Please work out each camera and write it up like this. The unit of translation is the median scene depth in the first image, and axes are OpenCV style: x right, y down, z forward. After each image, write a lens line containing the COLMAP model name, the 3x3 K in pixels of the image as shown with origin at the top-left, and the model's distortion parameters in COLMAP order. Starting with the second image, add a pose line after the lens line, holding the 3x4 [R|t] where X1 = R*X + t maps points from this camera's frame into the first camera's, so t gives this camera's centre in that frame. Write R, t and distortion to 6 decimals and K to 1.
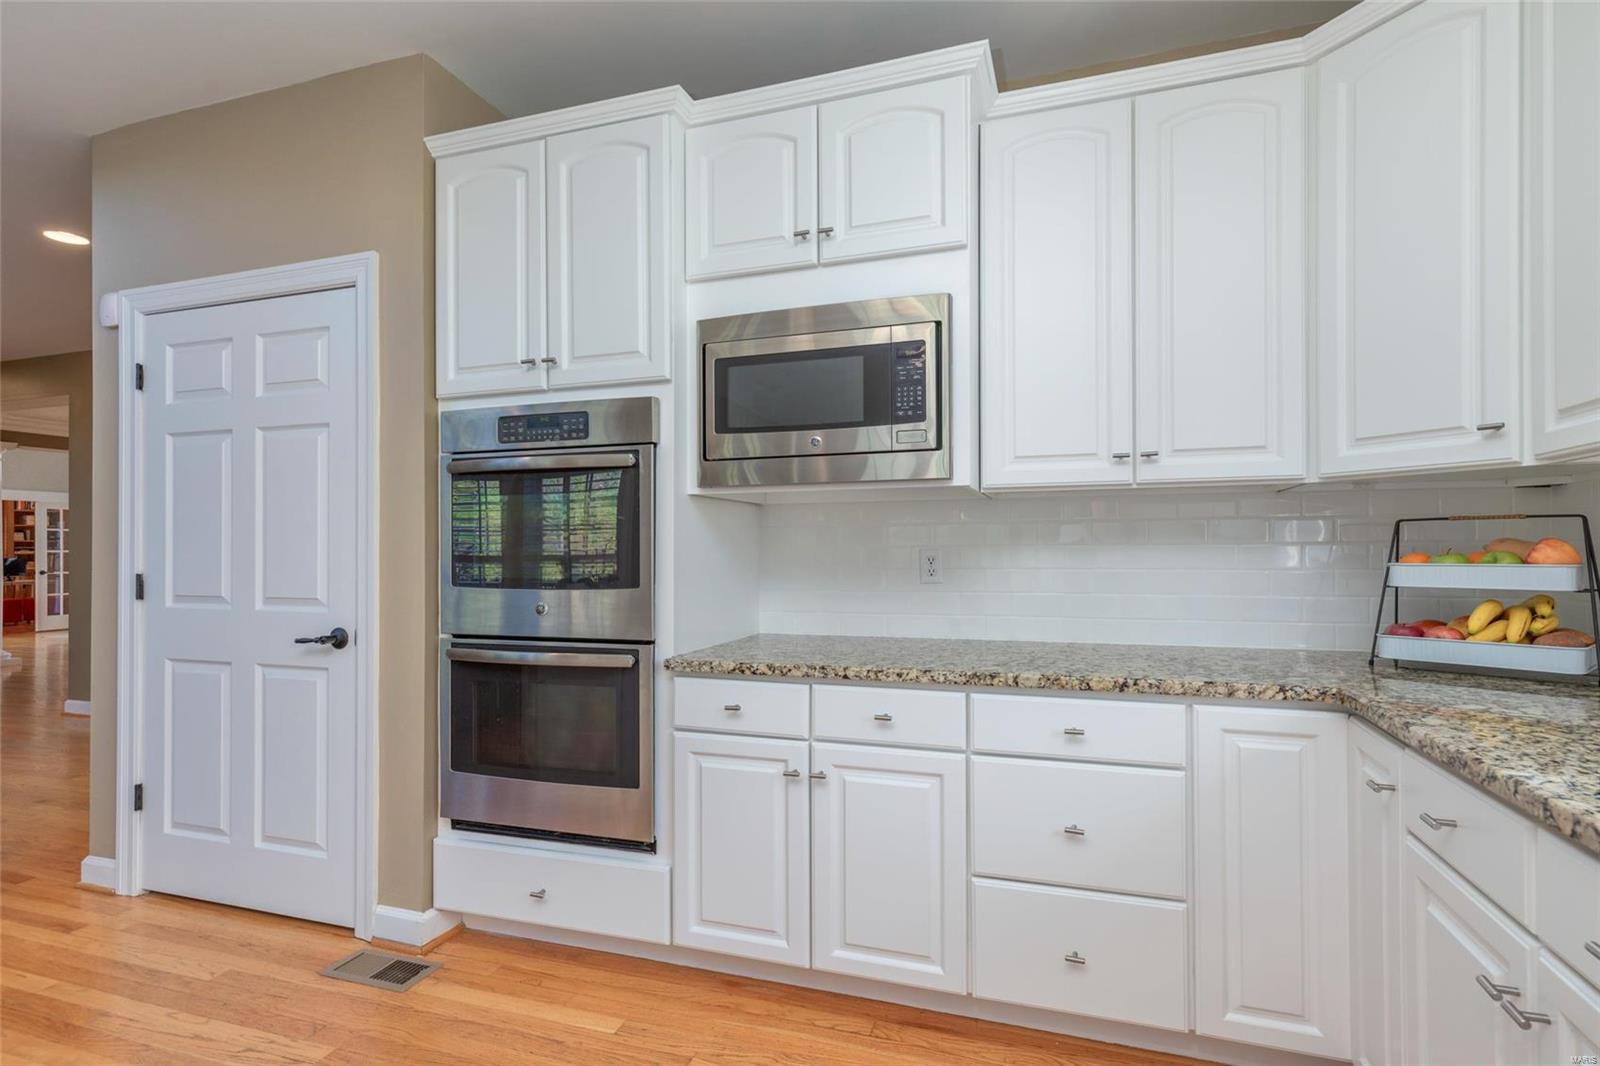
lens RADIAL K [[749.0, 0, 800.4], [0, 749.0, 554.9], [0, 0, 1]] dist [0.014590, -0.000040]
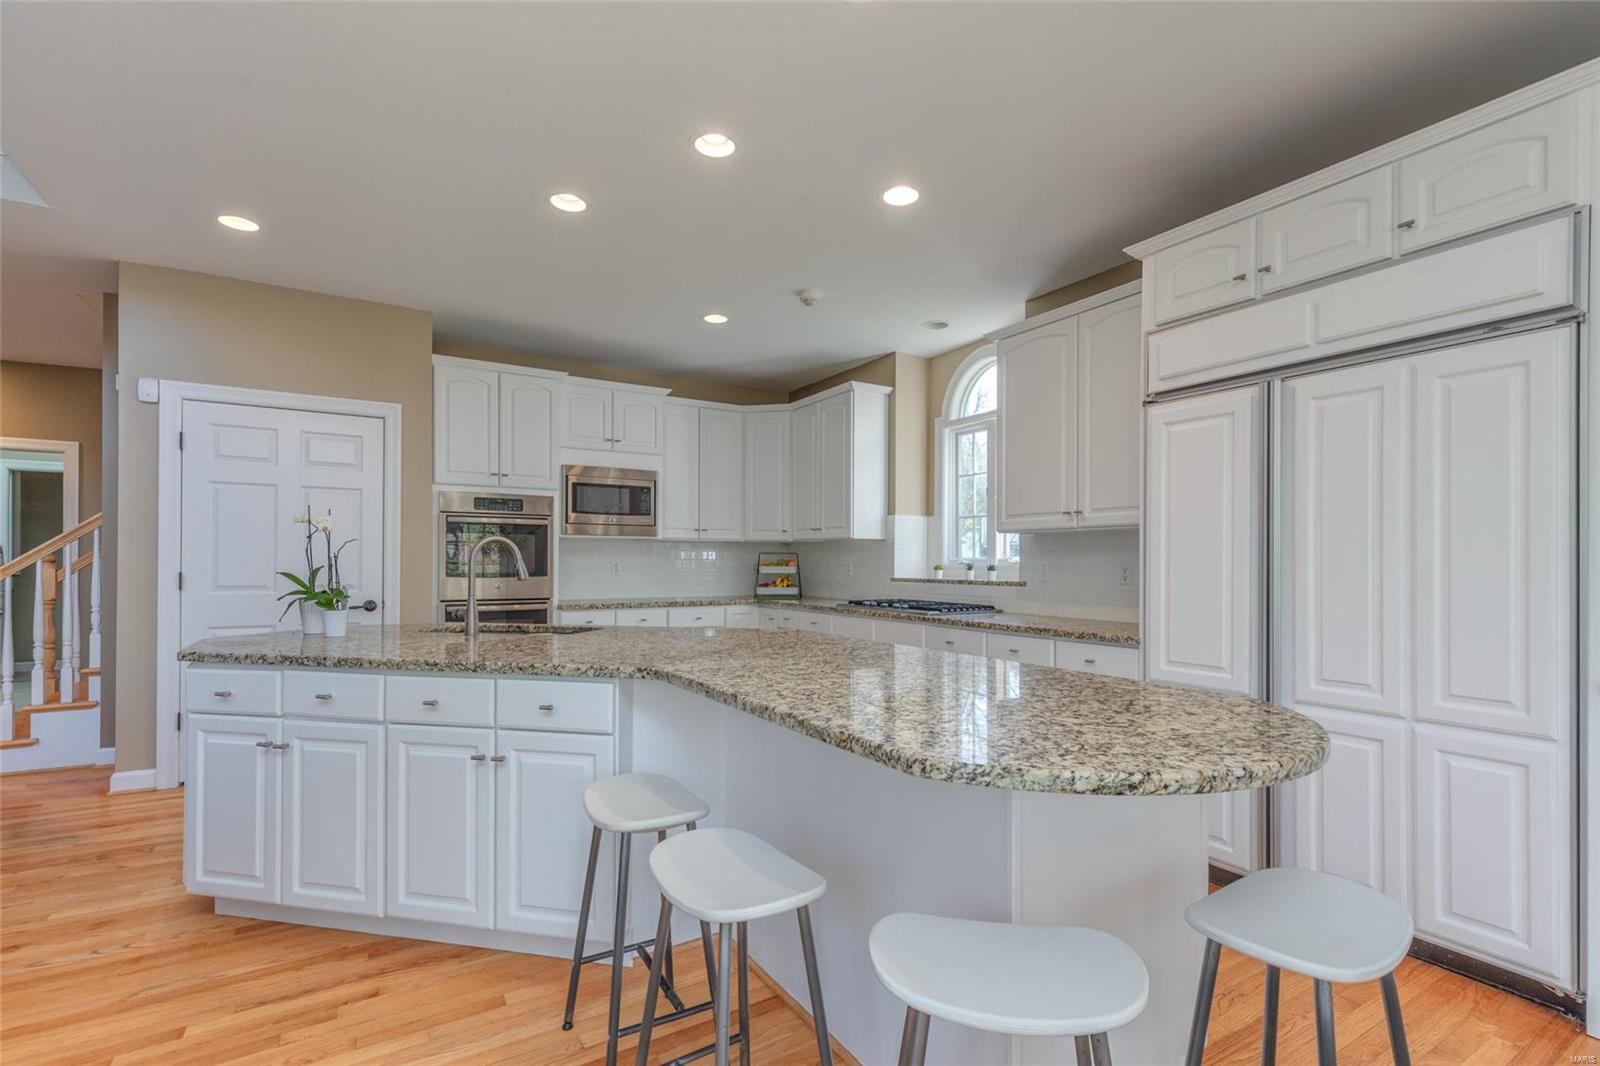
lens RADIAL K [[720.5, 0, 769.4], [0, 720.5, 564.3], [0, 0, 1]] dist [0.009327, -0.000287]
pose [[0.640795, 0.007333, 0.767677, -1.491585], [-0.000336, 0.999957, -0.009271, 0.026885], [-0.767712, 0.005683, 0.640770, -0.990003]]
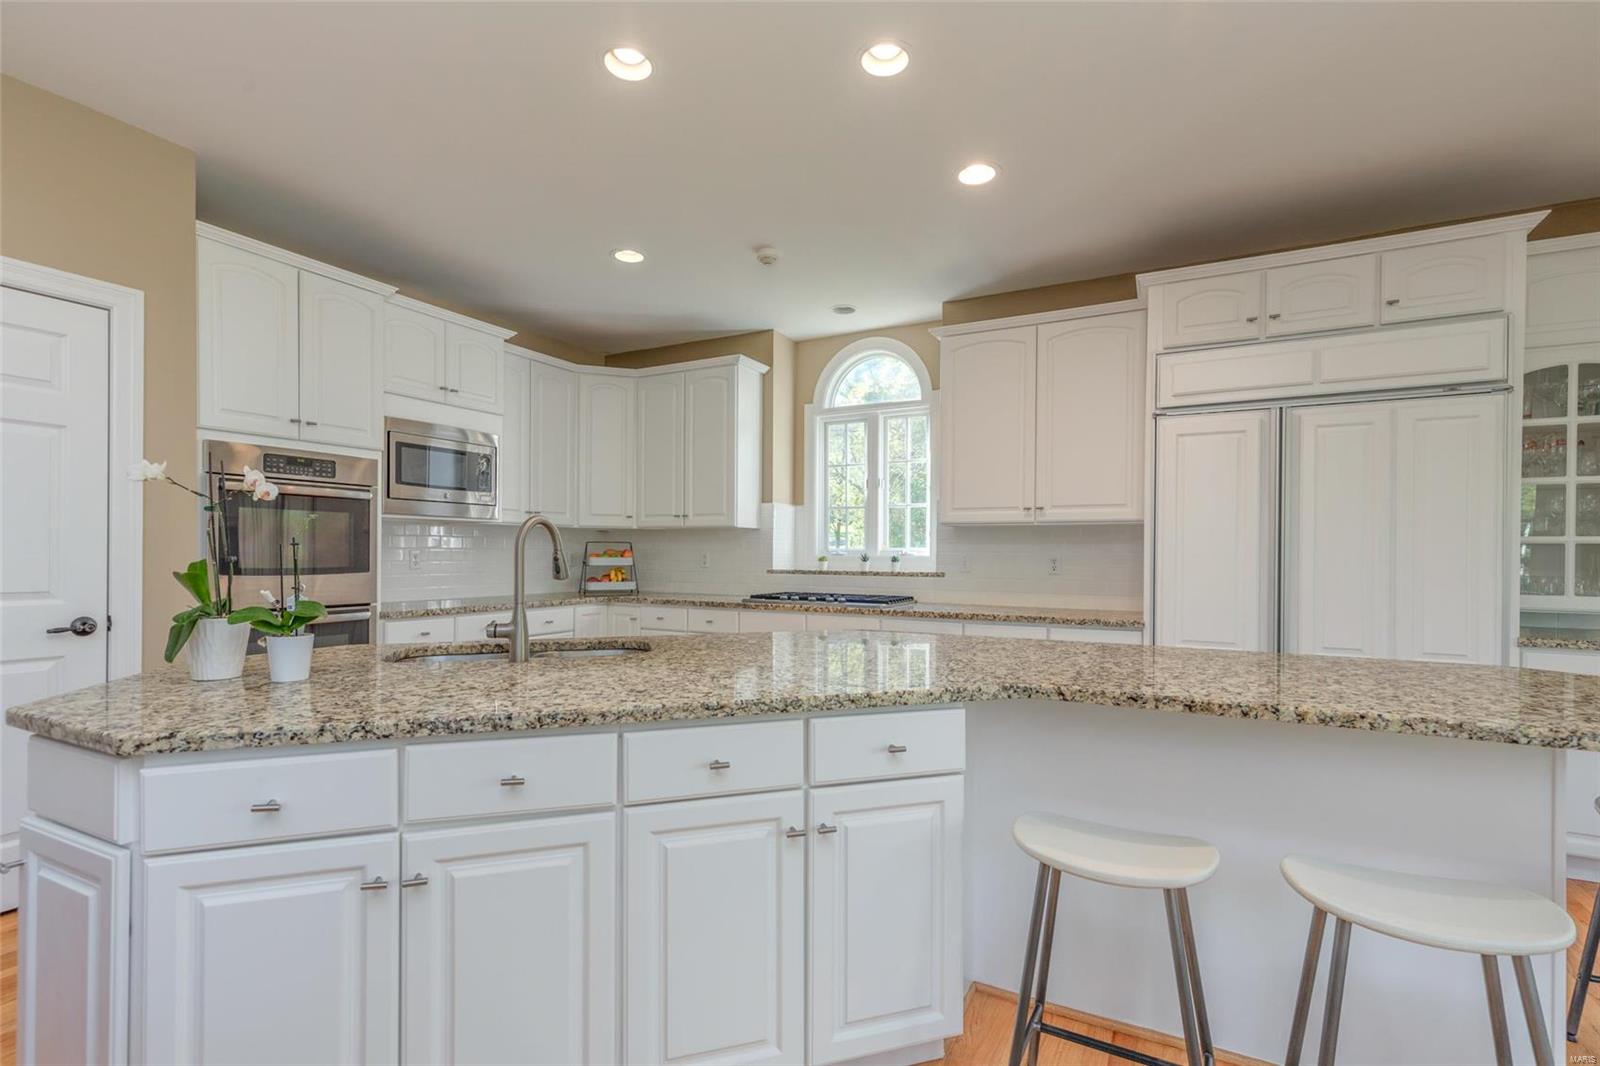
lens RADIAL K [[749.0, 0, 800.4], [0, 749.0, 554.9], [0, 0, 1]] dist [0.014590, -0.000040]
pose [[0.158397, 0.005718, 0.987359, -1.691786], [0.002650, 0.999977, -0.006216, 0.018354], [-0.987372, 0.003601, 0.158378, -0.215624]]
